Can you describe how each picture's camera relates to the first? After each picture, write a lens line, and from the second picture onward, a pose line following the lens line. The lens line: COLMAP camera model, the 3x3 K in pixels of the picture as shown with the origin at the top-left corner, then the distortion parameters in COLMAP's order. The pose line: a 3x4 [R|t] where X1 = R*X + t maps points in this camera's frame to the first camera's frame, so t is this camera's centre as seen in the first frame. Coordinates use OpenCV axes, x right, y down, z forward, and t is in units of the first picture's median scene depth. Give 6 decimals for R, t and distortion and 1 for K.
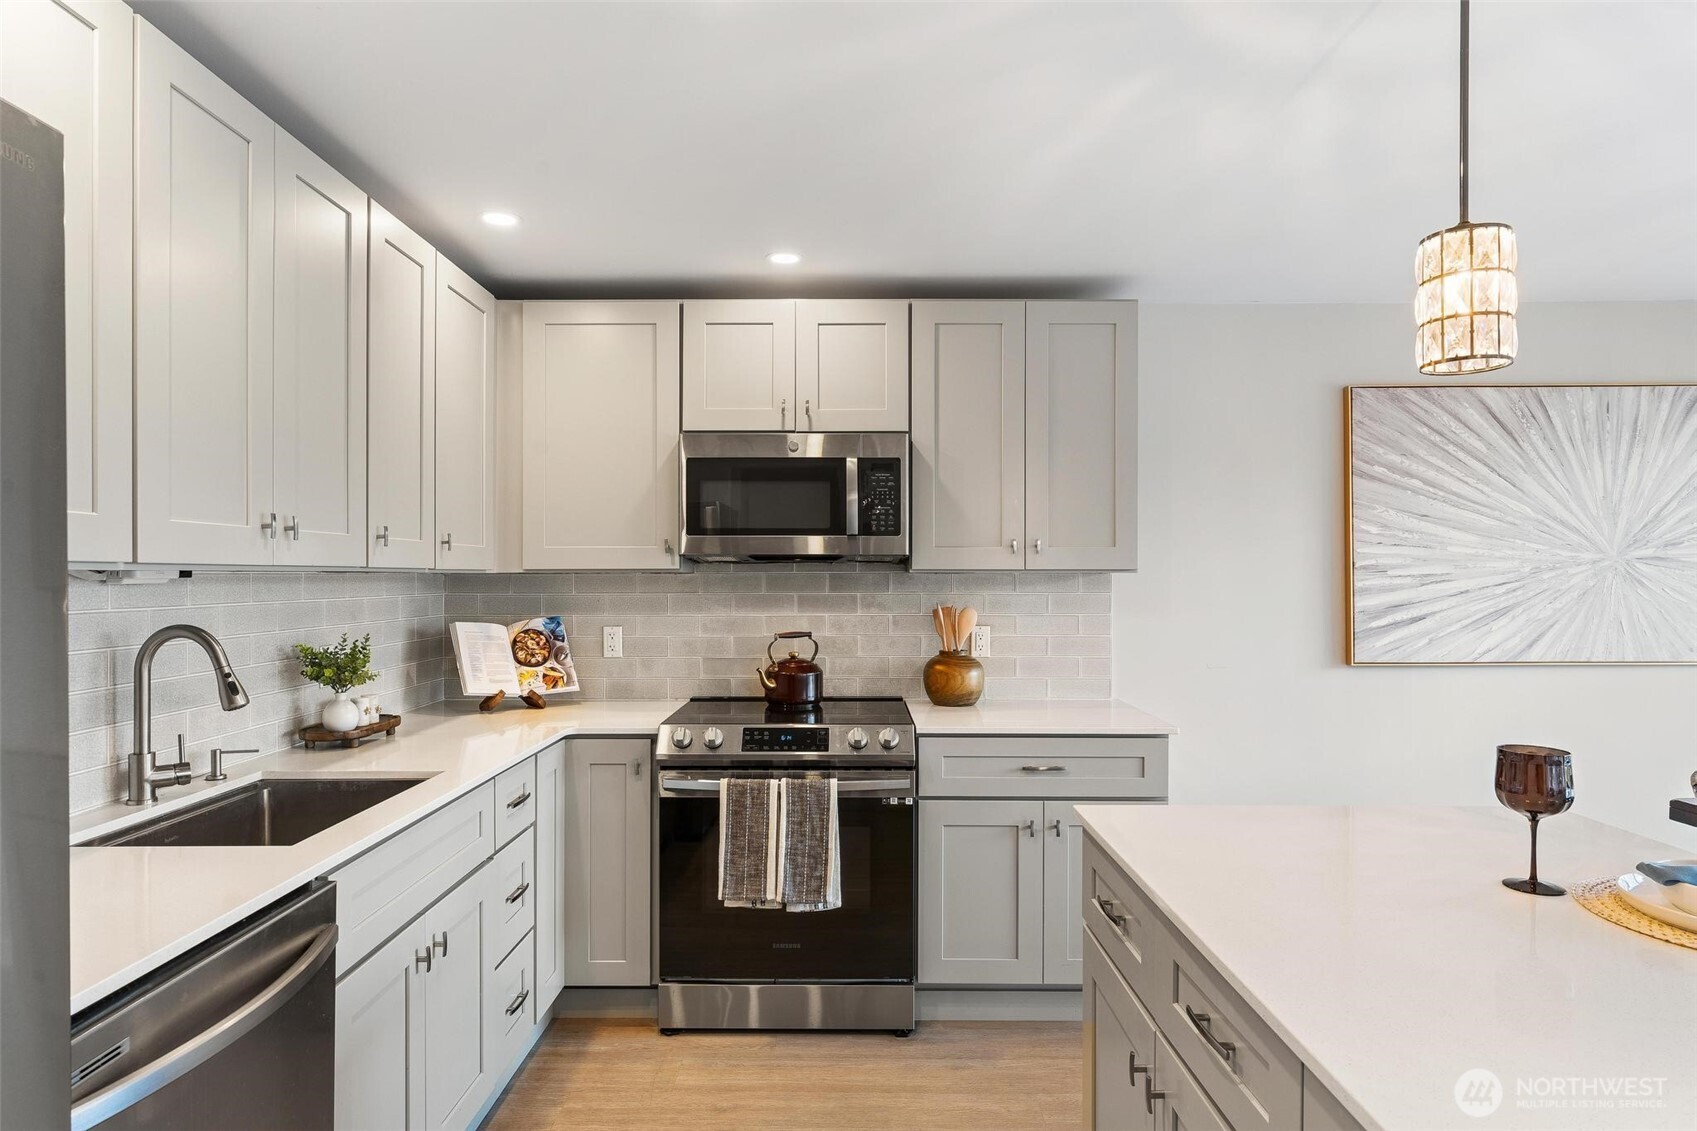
lens RADIAL K [[1028.6, 0, 835.2], [0, 1028.6, 563.7], [0, 0, 1]] dist [0.002218, -0.000054]
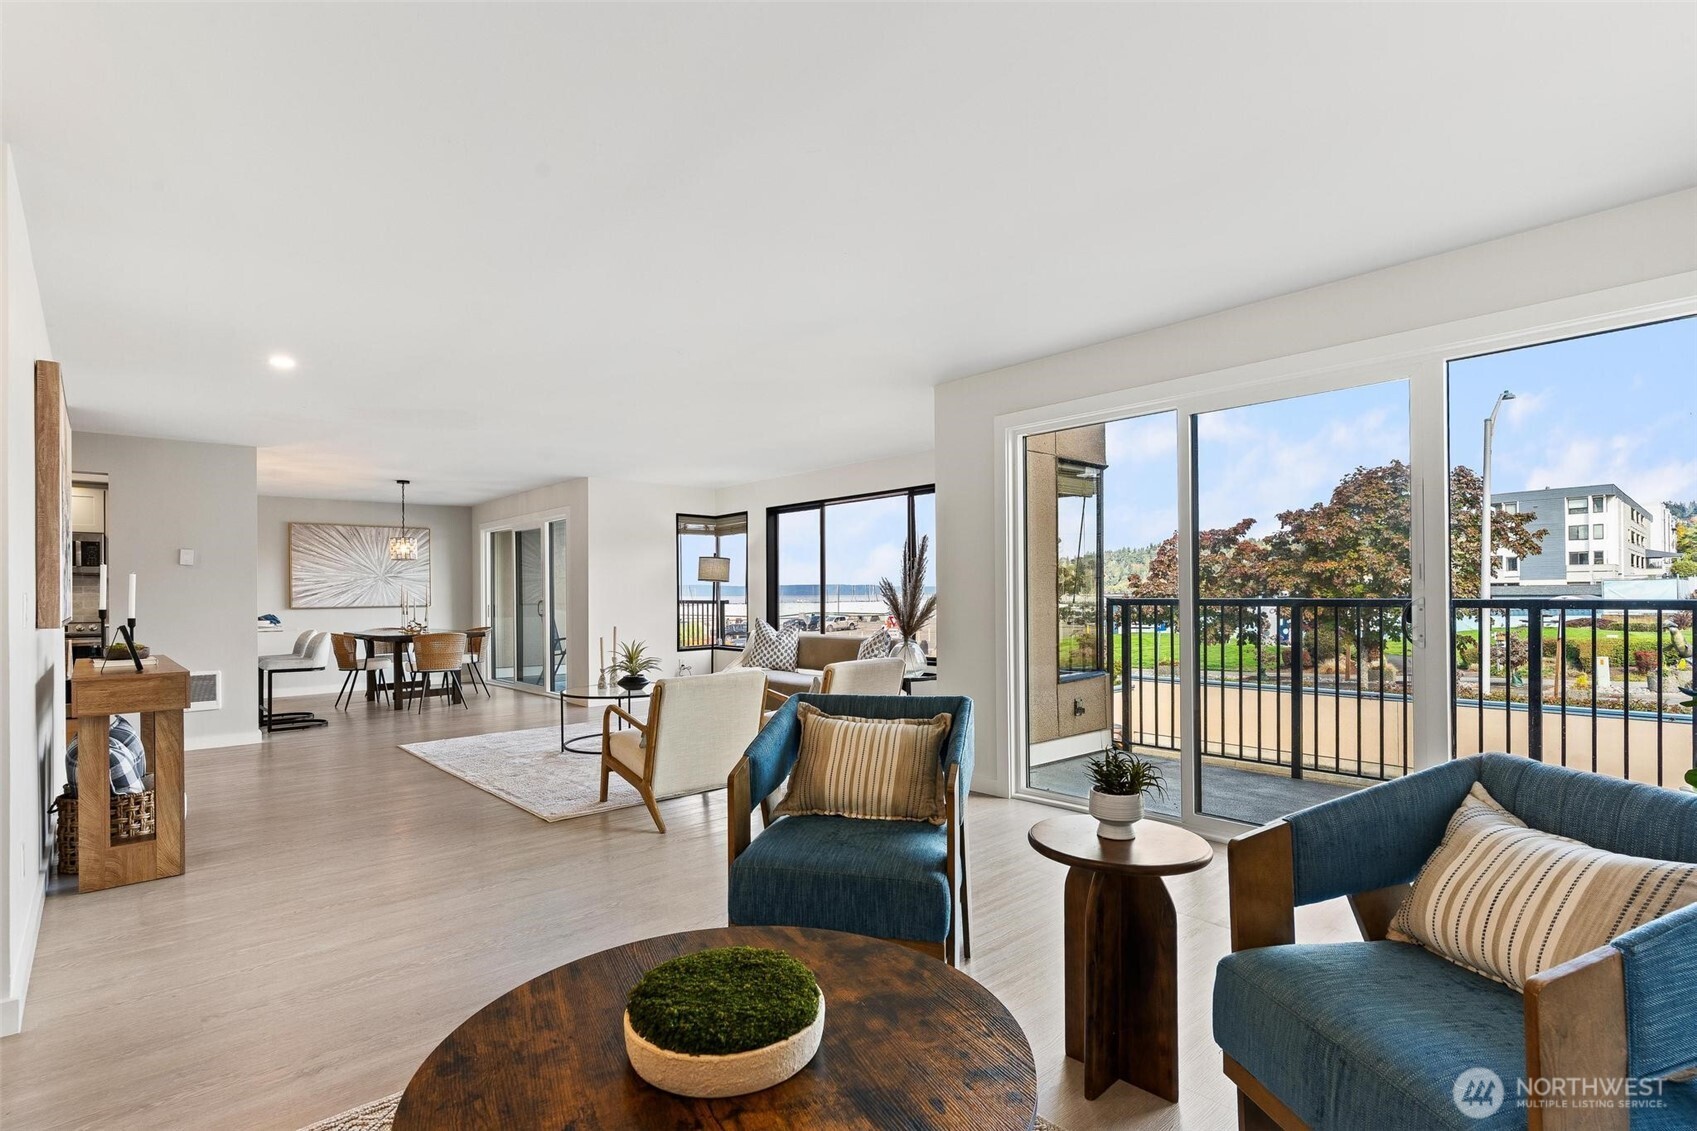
lens RADIAL K [[800.2, 0, 837.8], [0, 800.2, 591.0], [0, 0, 1]] dist [-0.003411, 0.002090]
pose [[0.729449, -0.004112, 0.684023, 0.033318], [0.007834, 0.999967, -0.002343, 0.062252], [-0.683990, 0.007068, 0.729457, -2.029530]]
